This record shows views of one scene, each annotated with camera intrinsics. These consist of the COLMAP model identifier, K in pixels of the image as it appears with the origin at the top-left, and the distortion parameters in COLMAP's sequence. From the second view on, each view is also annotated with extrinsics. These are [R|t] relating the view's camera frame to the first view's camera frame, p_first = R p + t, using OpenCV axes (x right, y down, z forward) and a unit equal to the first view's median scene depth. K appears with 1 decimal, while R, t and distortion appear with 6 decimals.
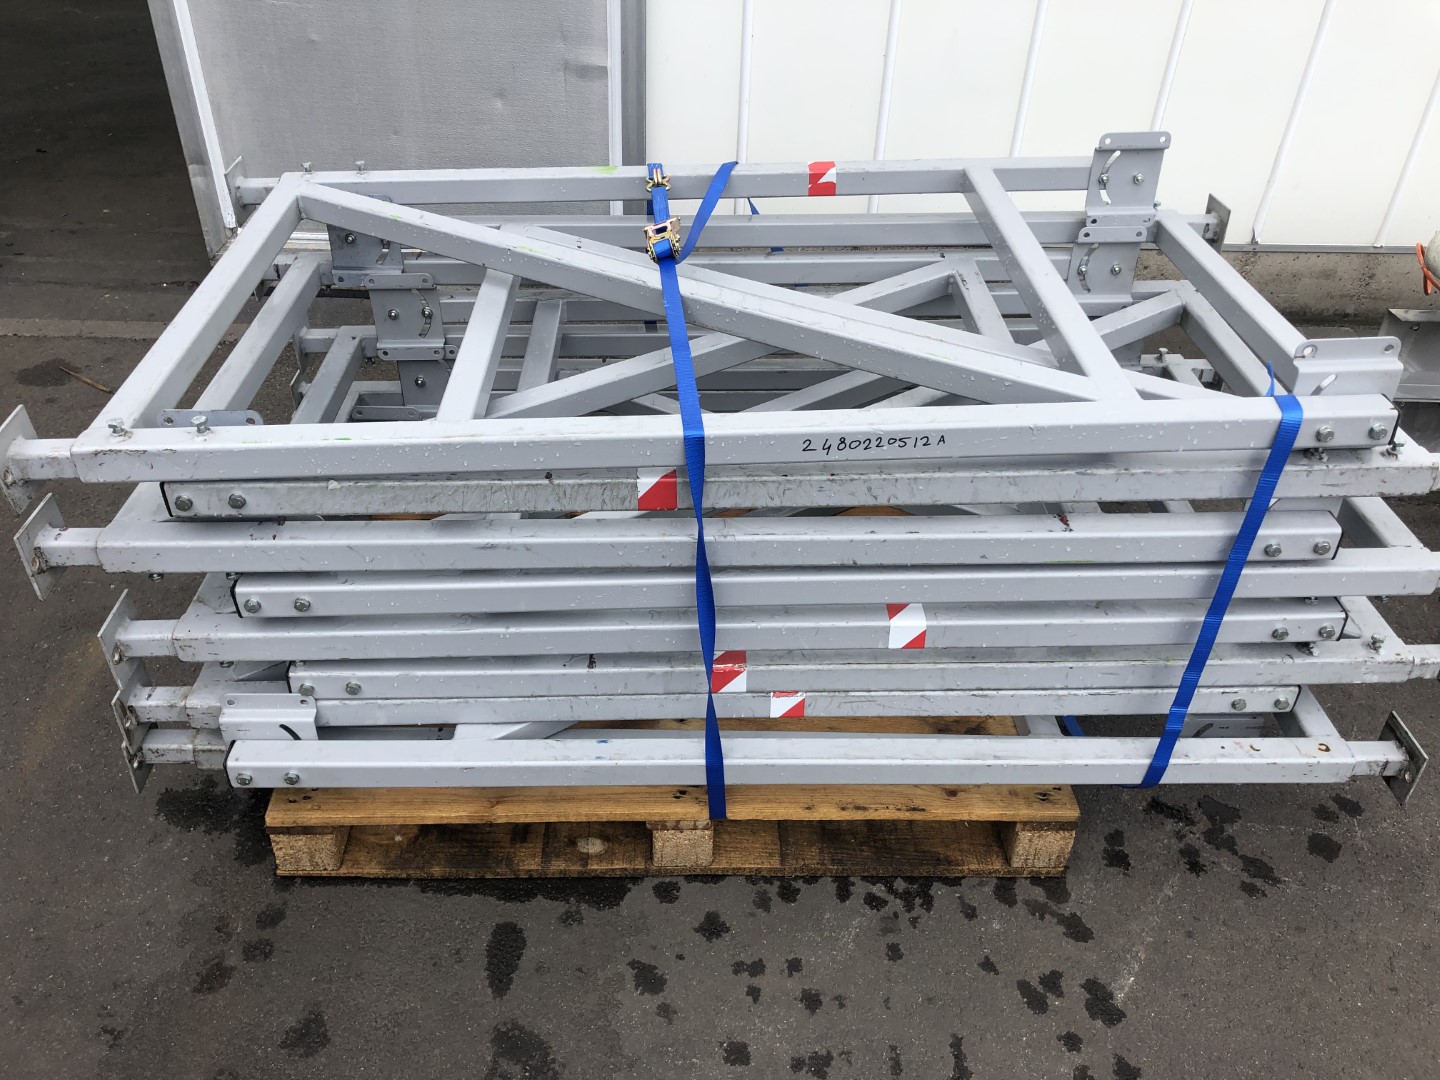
lens RADIAL K [[1167.0, 0, 757.3], [0, 1167.0, 500.0], [0, 0, 1]] dist [0.022387, -0.006491]
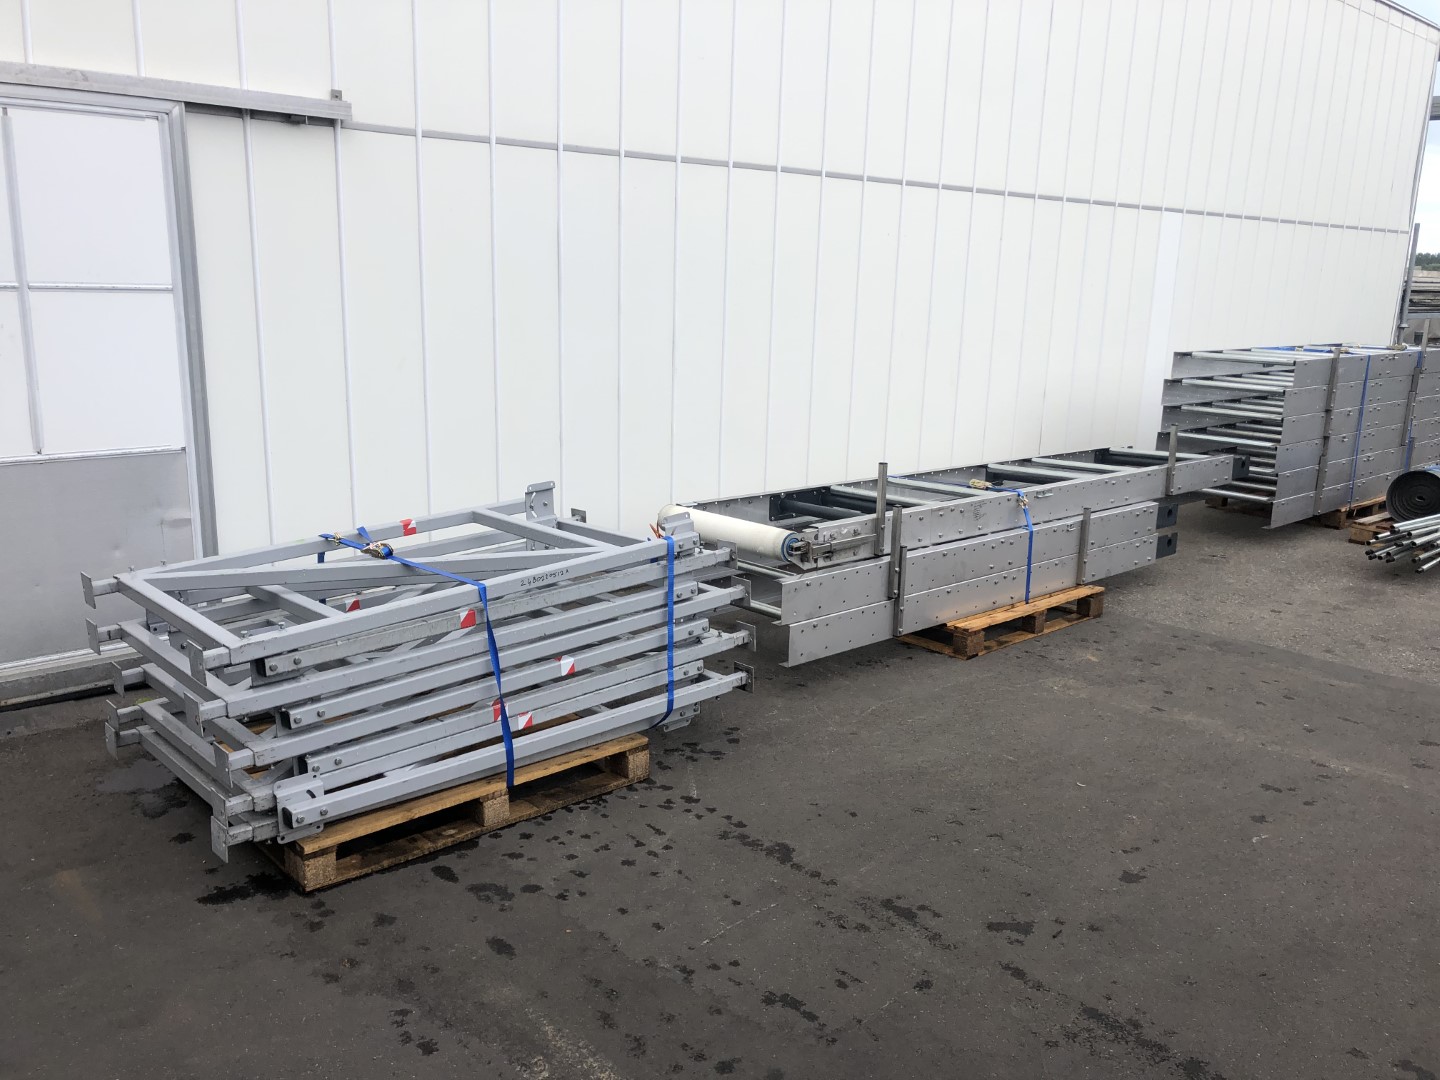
lens RADIAL K [[1167.0, 0, 719.0], [0, 1167.0, 541.1], [0, 0, 1]] dist [0.022387, -0.006491]
pose [[0.767801, -0.170441, 0.617601, -0.961718], [0.381661, 0.895937, -0.227226, 0.497498], [-0.514603, 0.410178, 0.752952, -0.939089]]
